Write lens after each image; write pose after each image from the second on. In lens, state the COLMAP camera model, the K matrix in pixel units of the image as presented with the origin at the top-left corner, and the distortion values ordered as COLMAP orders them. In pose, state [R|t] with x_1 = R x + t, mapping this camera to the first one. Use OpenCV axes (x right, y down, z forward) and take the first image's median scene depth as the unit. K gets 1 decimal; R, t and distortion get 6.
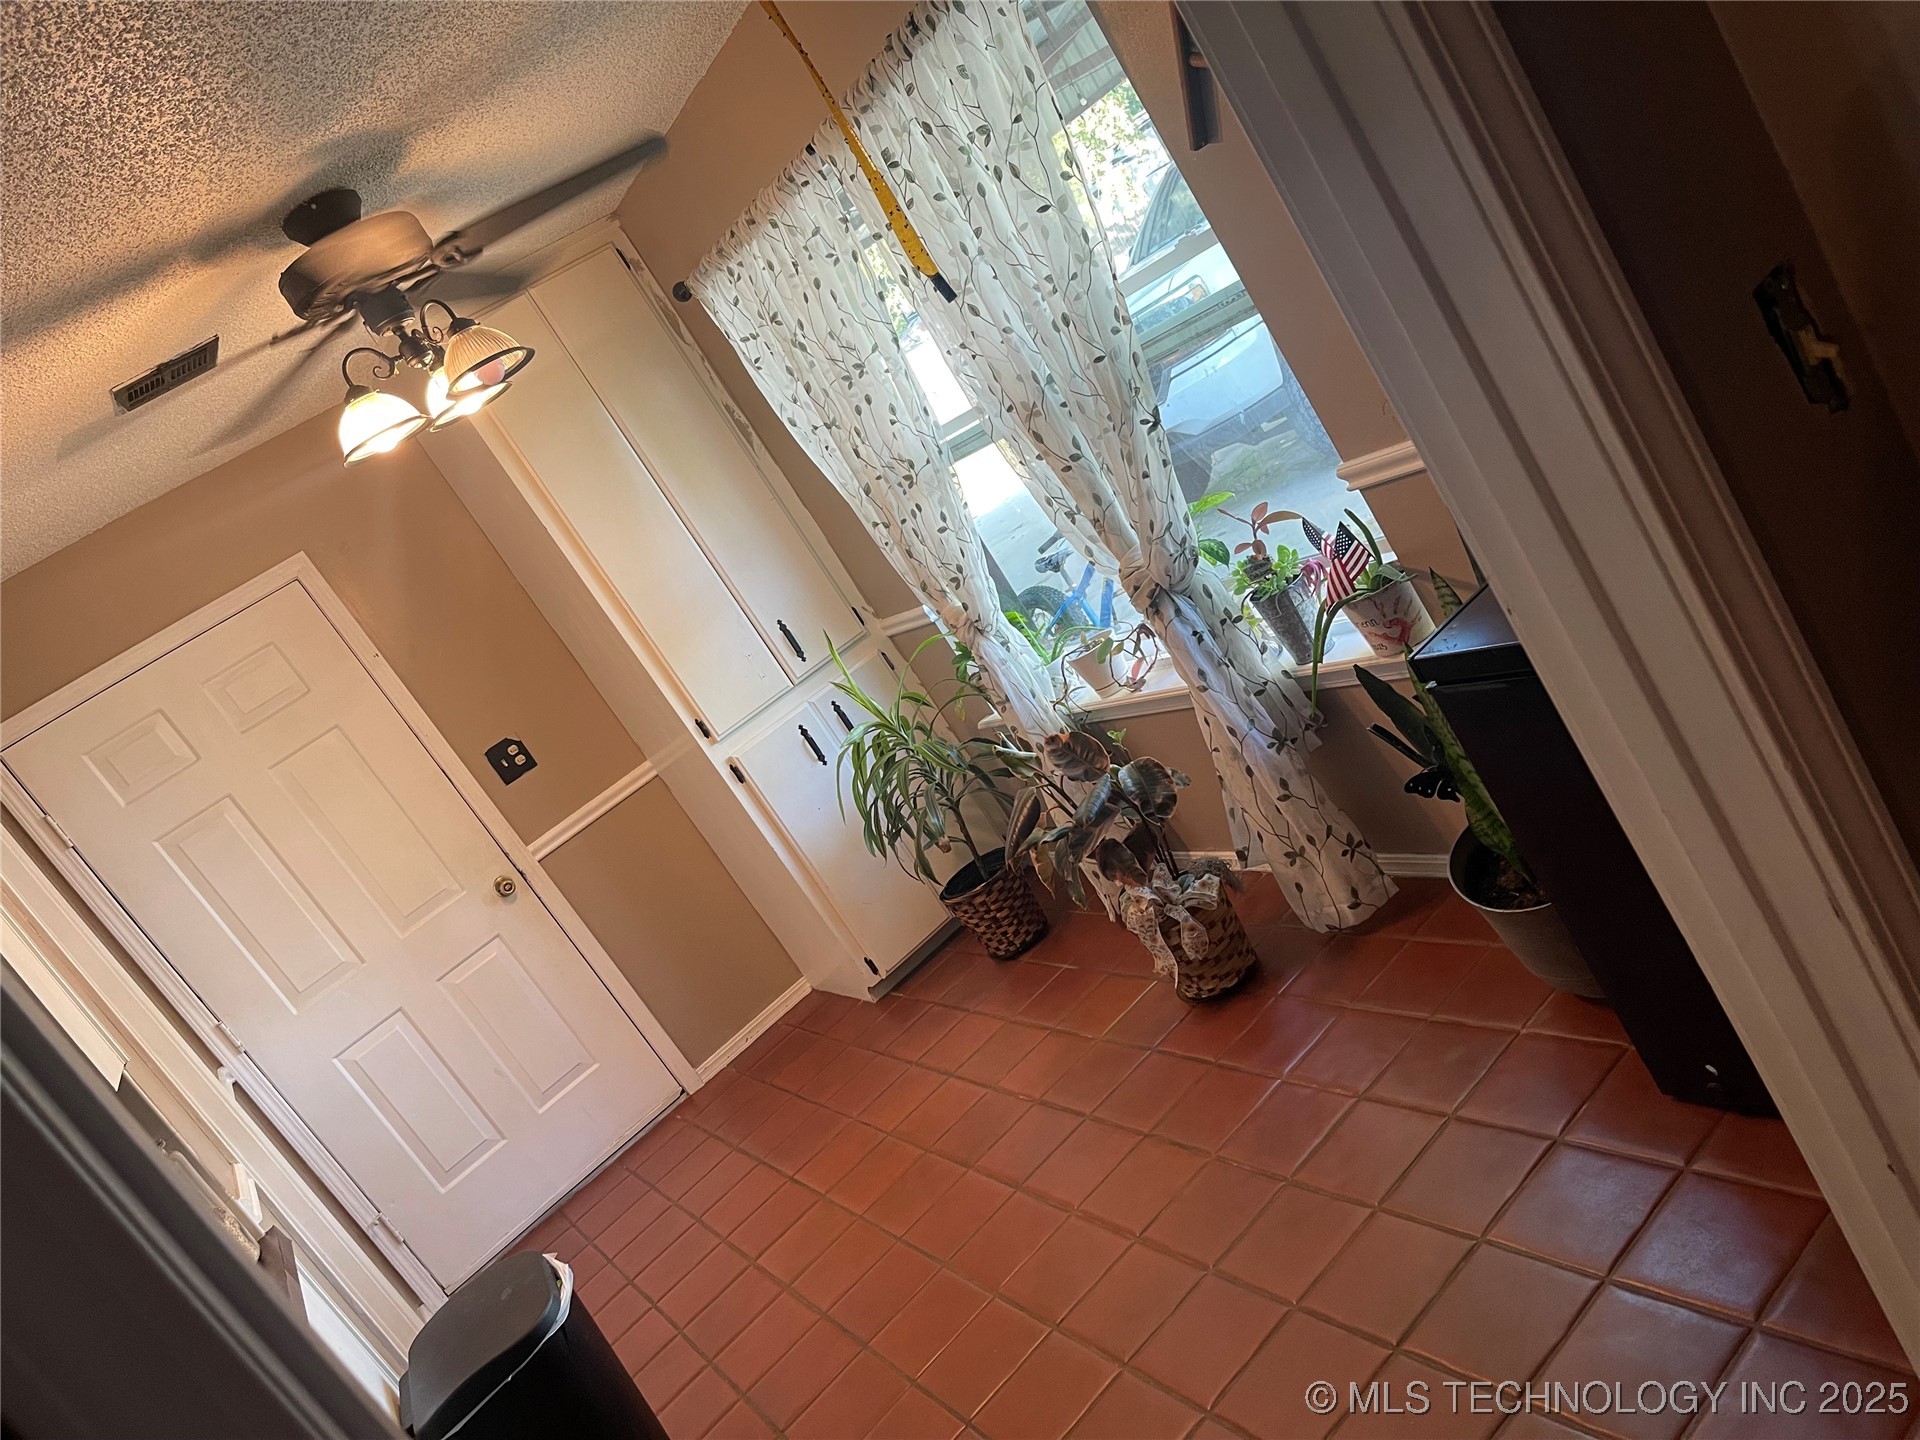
lens RADIAL K [[1432.6, 0, 954.6], [0, 1432.6, 721.8], [0, 0, 1]] dist [0.001181, -0.013205]
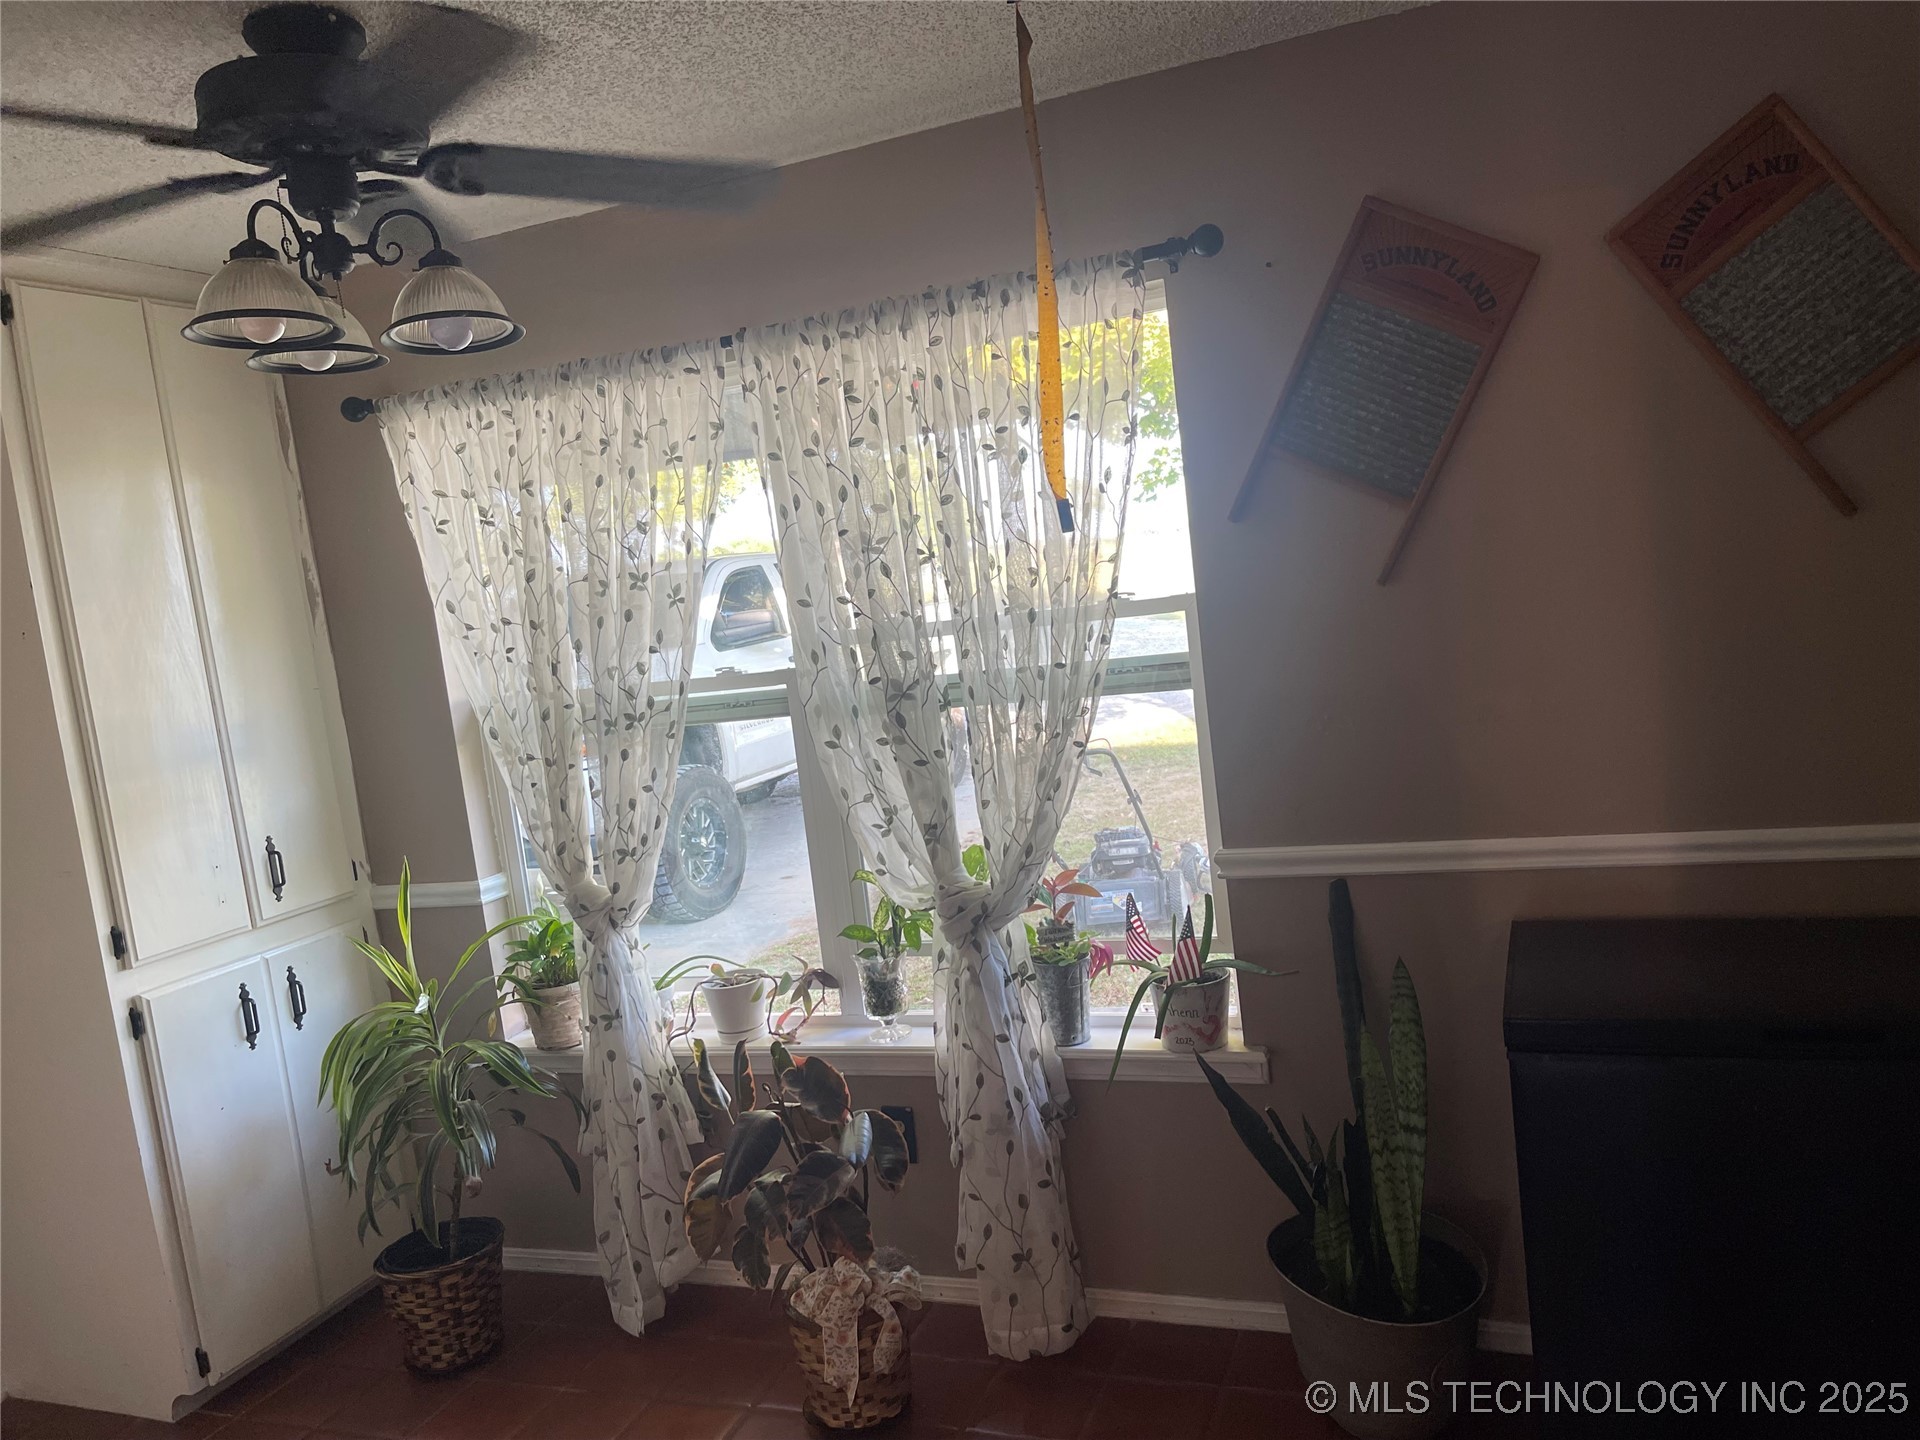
lens RADIAL K [[1432.6, 0, 967.8], [0, 1432.6, 729.3], [0, 0, 1]] dist [0.001181, -0.013205]
pose [[0.732301, 0.400749, 0.550577, -0.305587], [-0.170158, 0.890542, -0.421879, 0.137151], [-0.659380, 0.215257, 0.720335, 0.235211]]
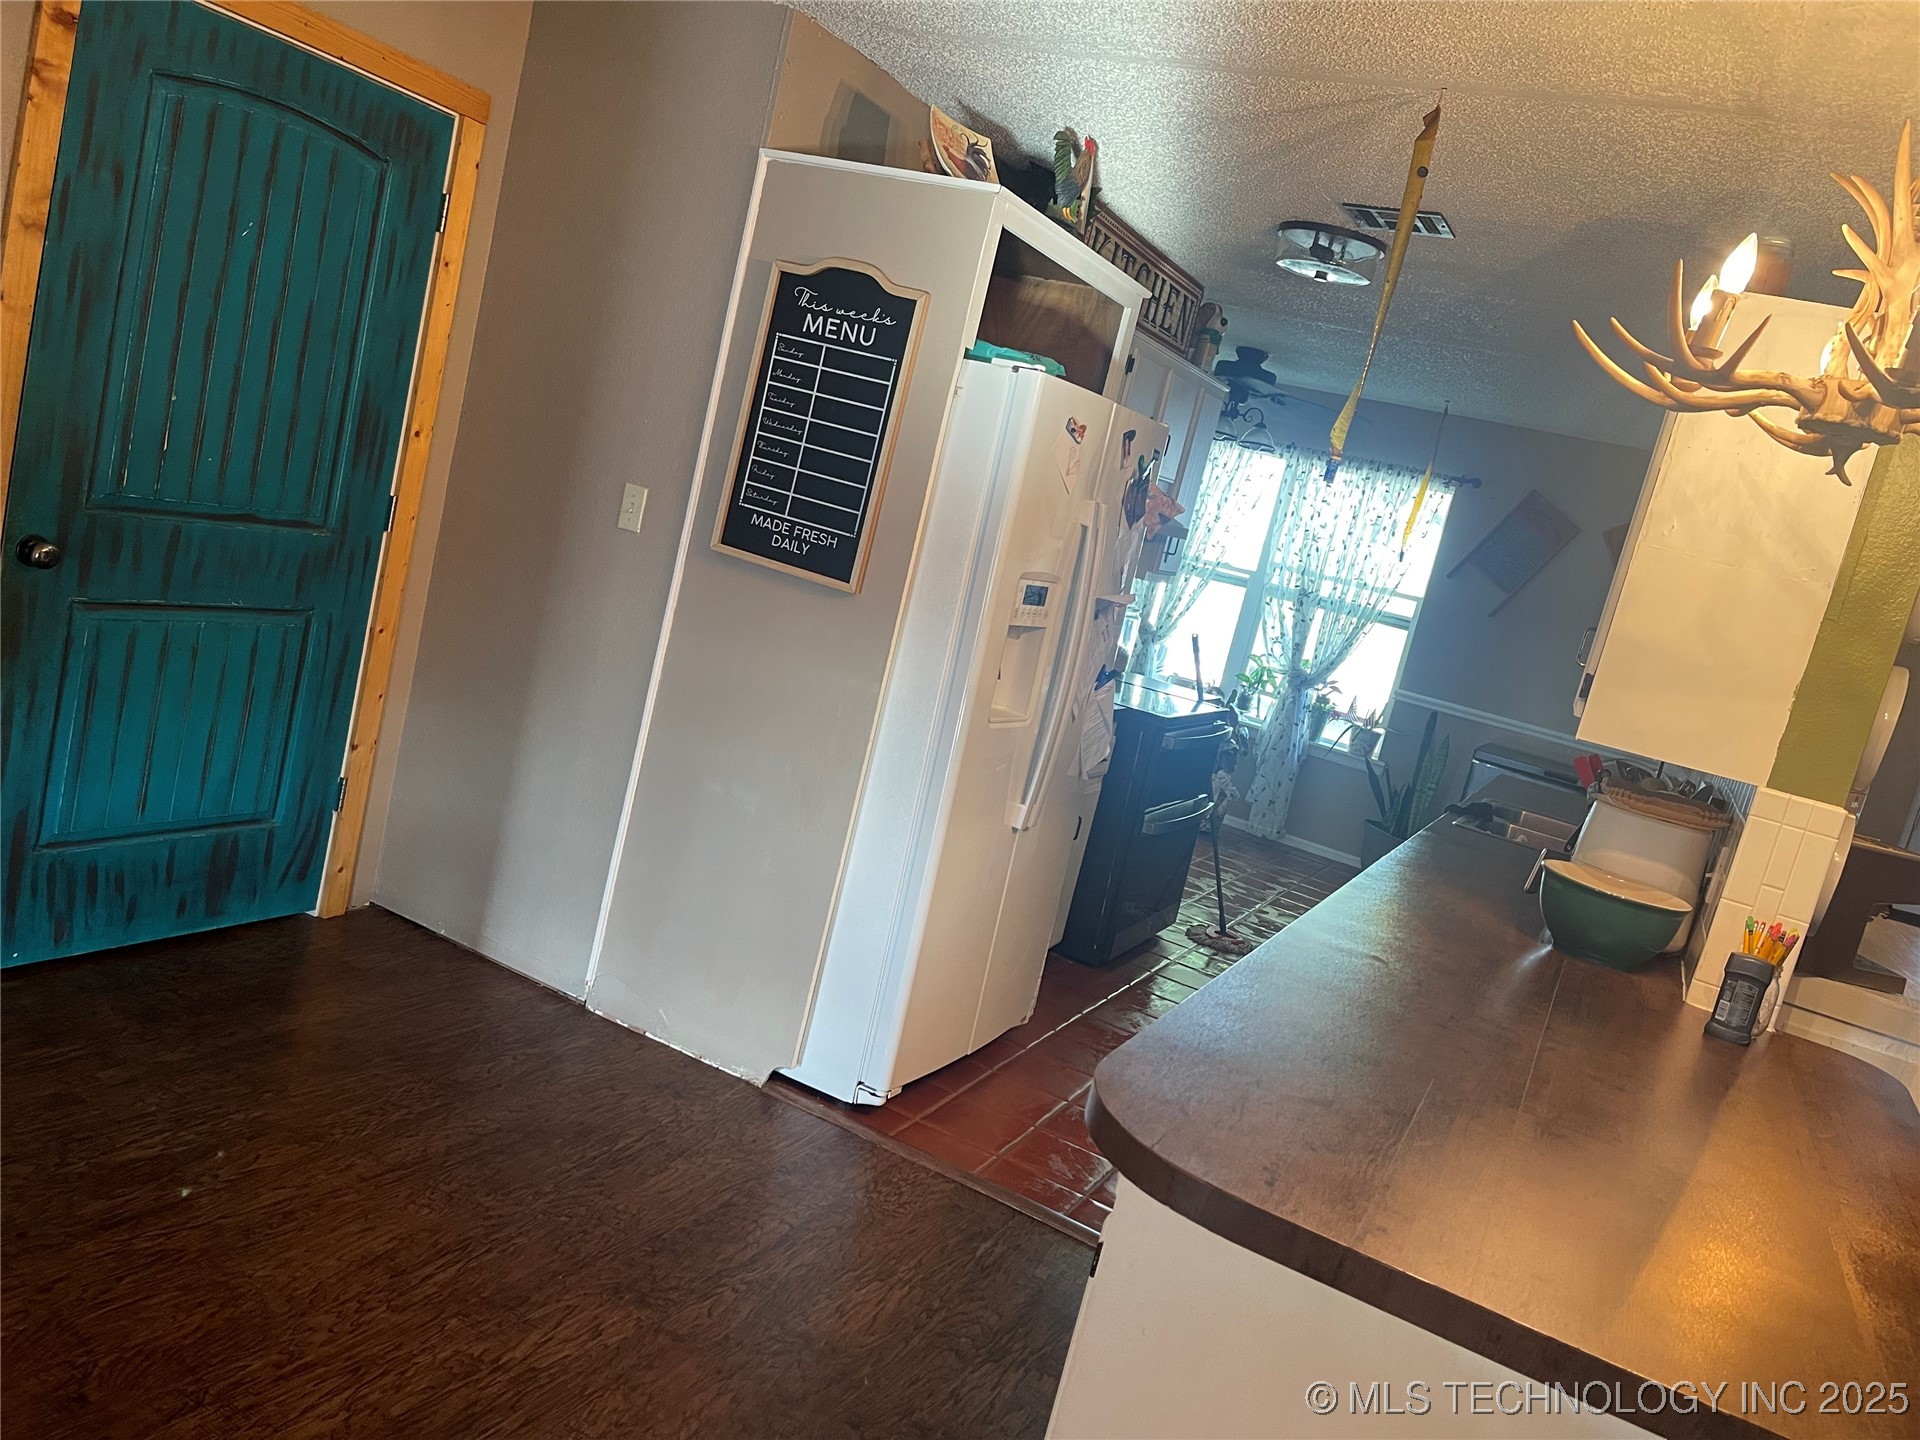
lens RADIAL K [[1432.6, 0, 948.5], [0, 1432.6, 708.7], [0, 0, 1]] dist [0.001181, -0.013205]
pose [[0.587071, 0.617162, 0.523888, -1.115821], [-0.511098, 0.784430, -0.351352, 0.846830], [-0.627795, -0.061489, 0.775947, -0.416862]]
